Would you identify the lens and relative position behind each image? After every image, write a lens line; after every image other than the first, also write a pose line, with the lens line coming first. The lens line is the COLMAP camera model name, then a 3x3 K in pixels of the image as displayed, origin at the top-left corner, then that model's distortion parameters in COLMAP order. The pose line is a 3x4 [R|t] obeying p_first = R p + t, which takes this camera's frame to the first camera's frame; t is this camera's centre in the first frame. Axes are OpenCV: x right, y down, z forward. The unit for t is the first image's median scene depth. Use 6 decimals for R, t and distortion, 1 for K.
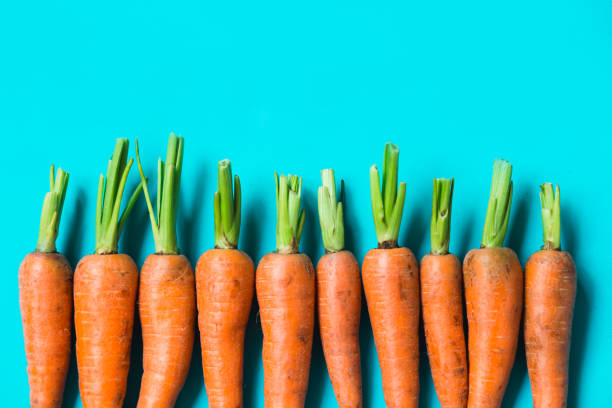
lens RADIAL K [[2070.9, 0, 315.0], [0, 2070.9, 210.6], [0, 0, 1]] dist [0.633052, 0.000000]
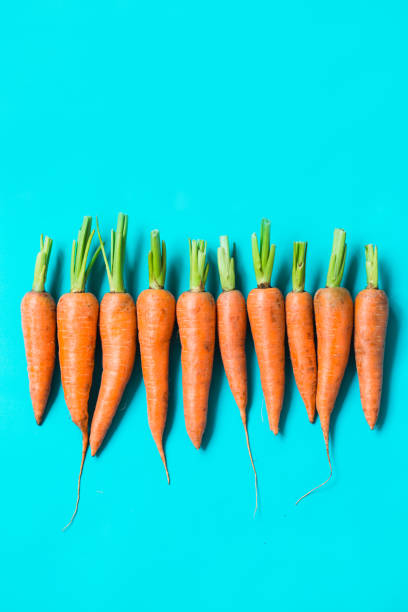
lens RADIAL K [[2070.9, 0, 203.8], [0, 2070.9, 308.3], [0, 0, 1]] dist [0.633052, 0.000000]
pose [[0.999585, -0.003943, -0.028552, 0.034555], [0.004516, 0.999790, 0.019998, 0.002450], [0.028468, -0.020119, 0.999392, -0.507636]]
